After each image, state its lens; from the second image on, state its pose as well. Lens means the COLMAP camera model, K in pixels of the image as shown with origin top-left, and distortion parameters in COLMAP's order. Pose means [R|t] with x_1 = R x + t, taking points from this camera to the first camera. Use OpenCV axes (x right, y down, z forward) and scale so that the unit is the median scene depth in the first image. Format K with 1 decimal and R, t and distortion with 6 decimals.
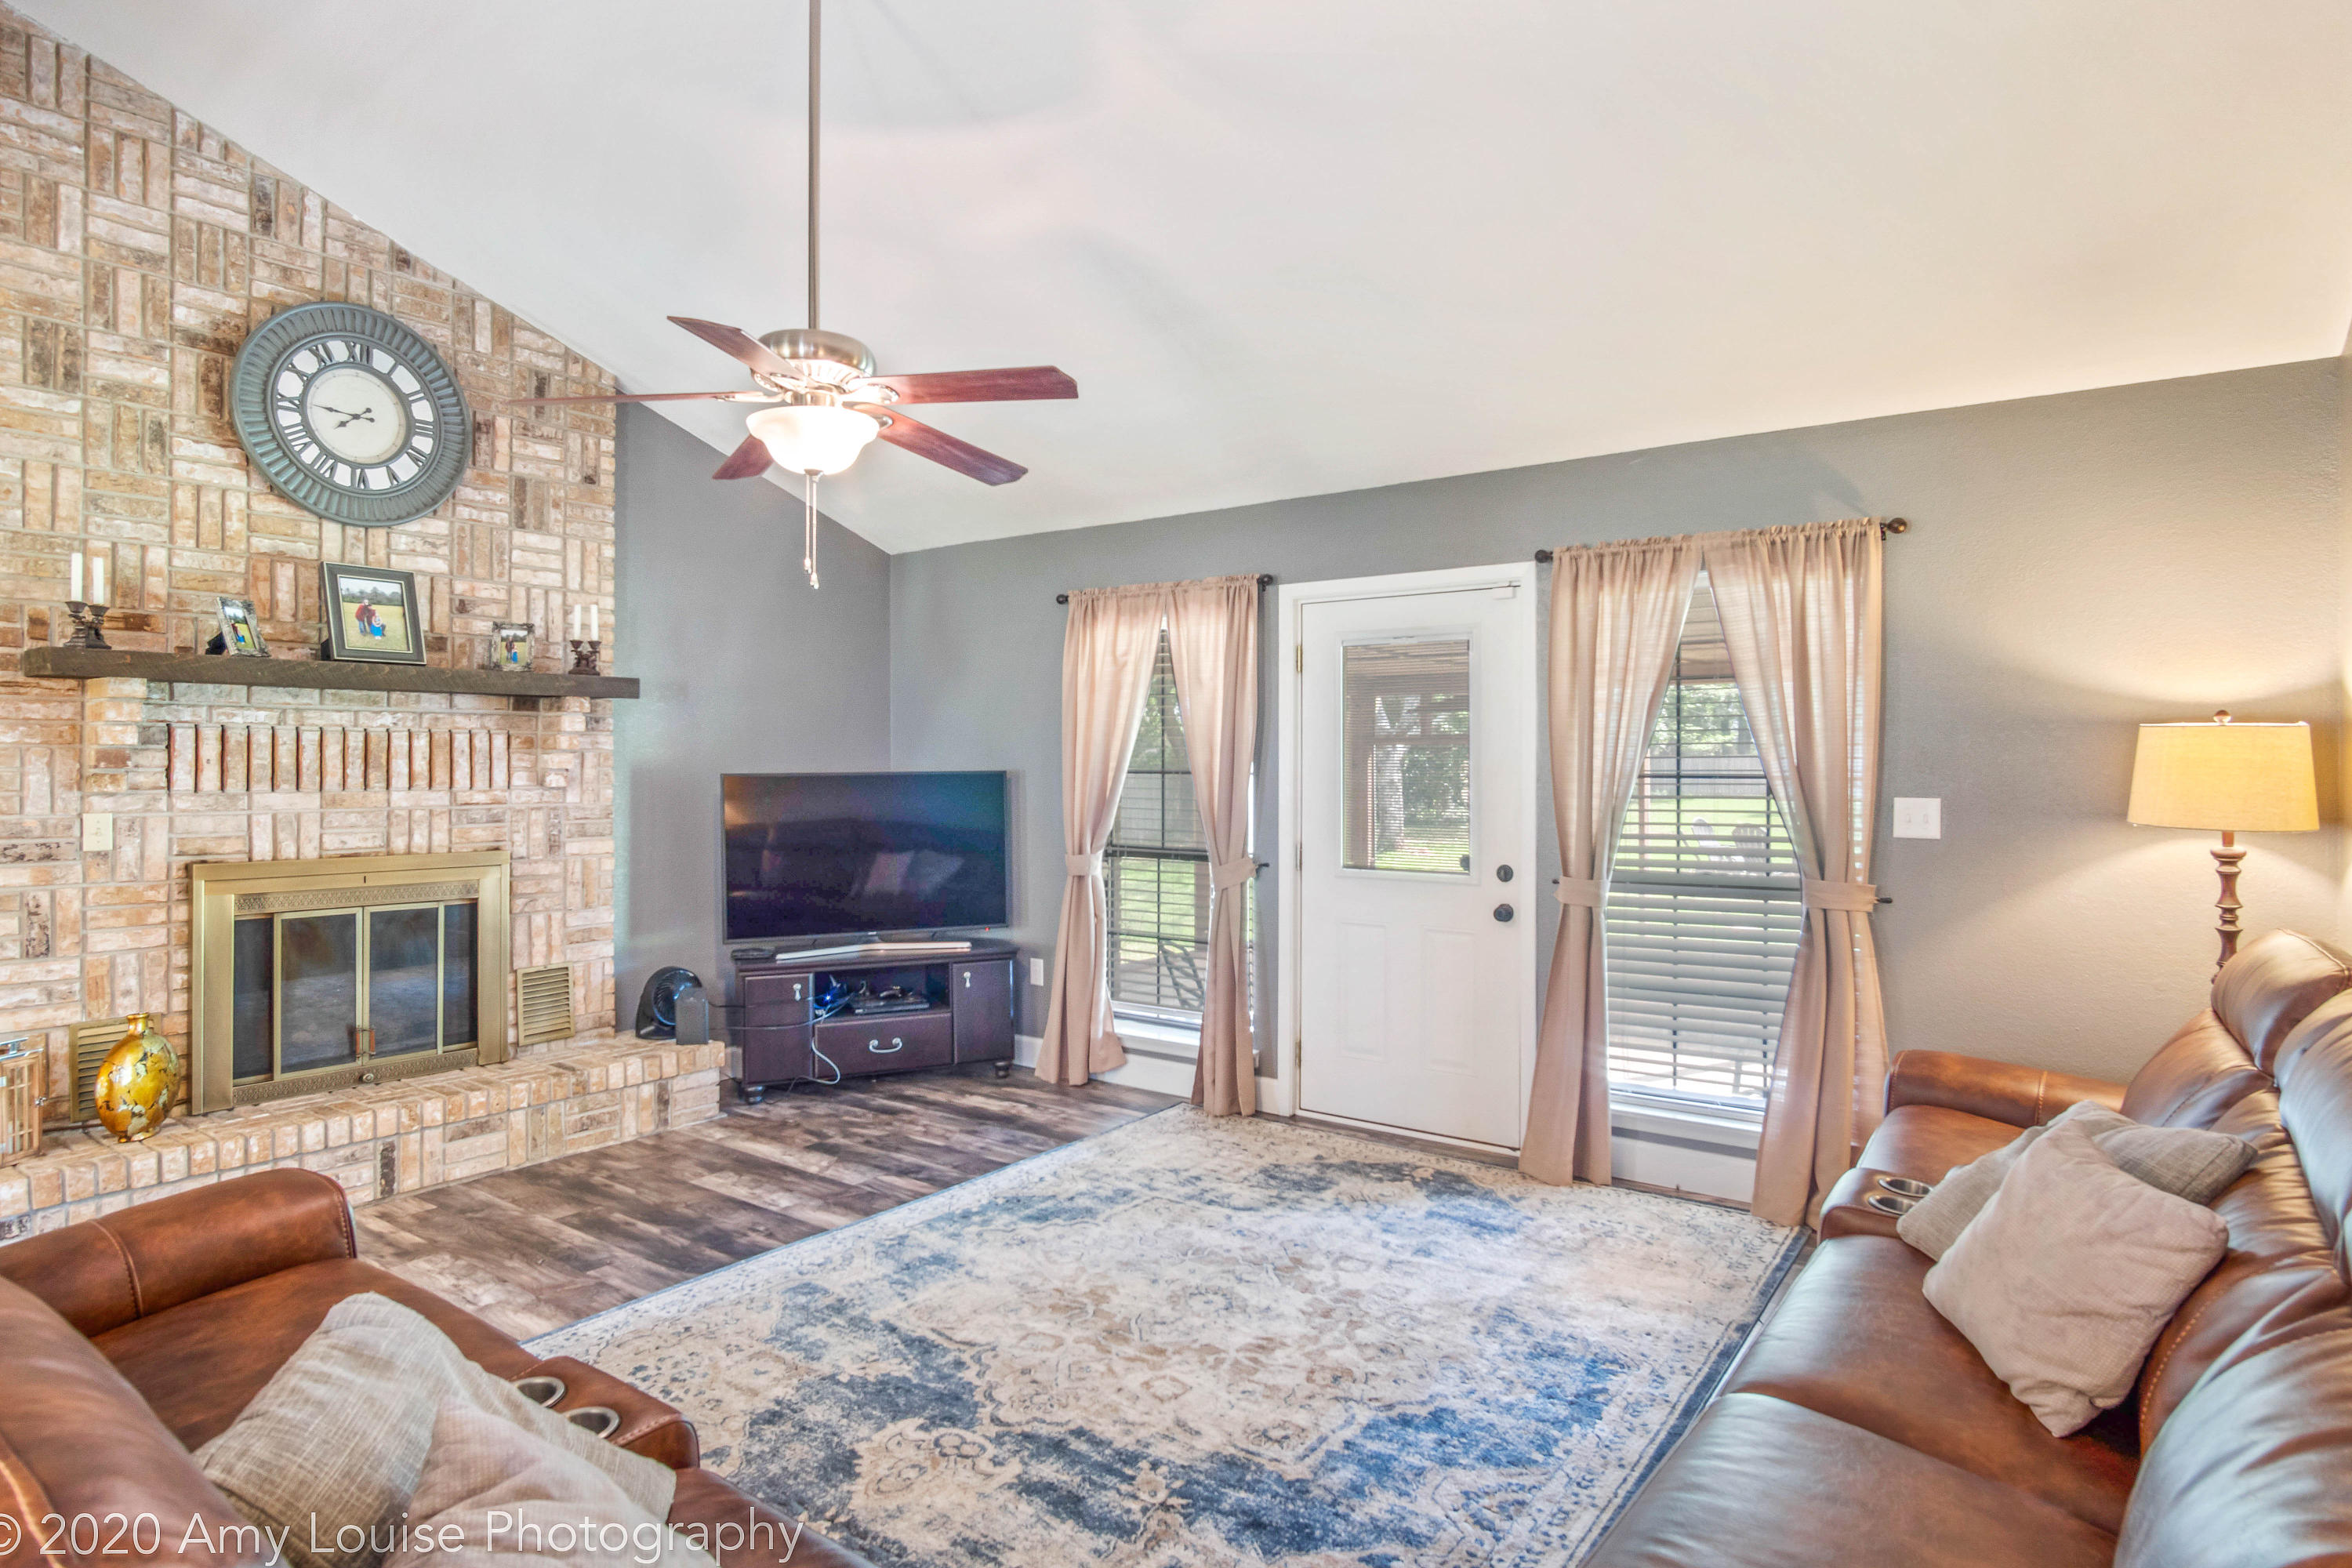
lens RADIAL K [[1263.4, 0, 1187.4], [0, 1263.4, 783.6], [0, 0, 1]] dist [-0.033447, 0.010615]
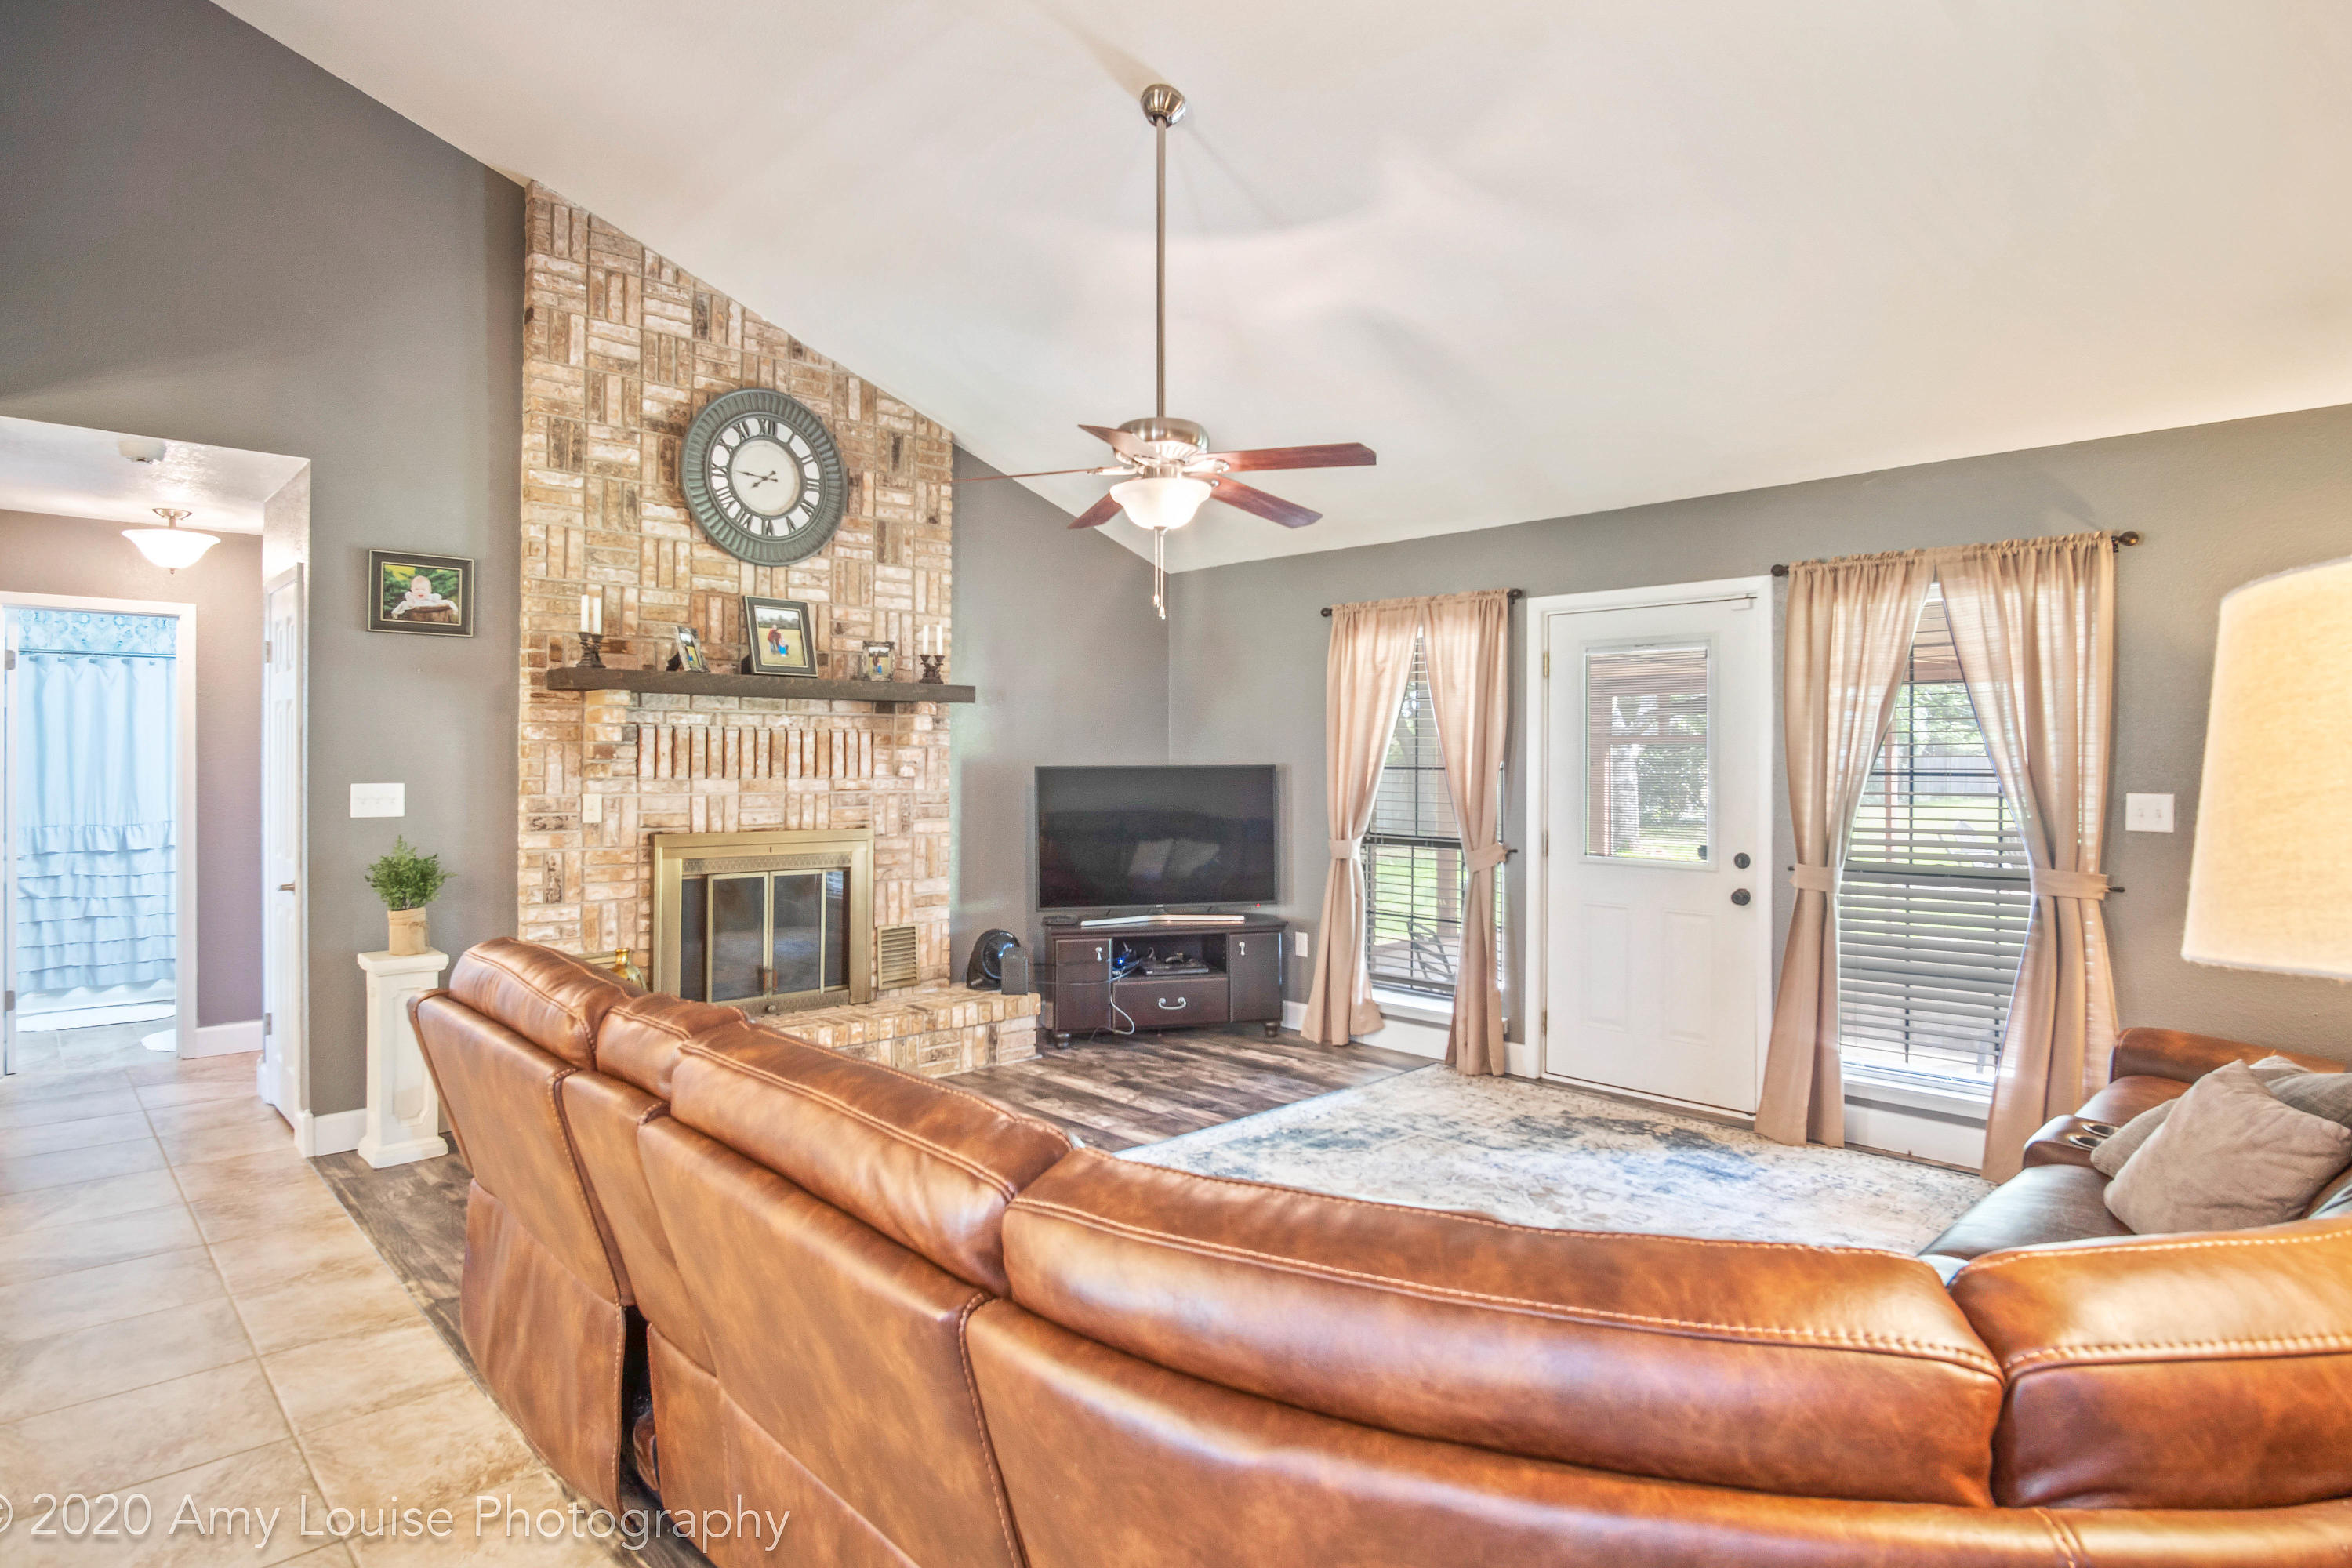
lens RADIAL K [[1263.4, 0, 1173.5], [0, 1263.4, 762.4], [0, 0, 1]] dist [-0.033447, 0.010615]
pose [[0.983078, 0.004383, -0.183133, -0.034556], [-0.007003, 0.999882, -0.013659, 0.004199], [0.183052, 0.014711, 0.982993, -0.165838]]
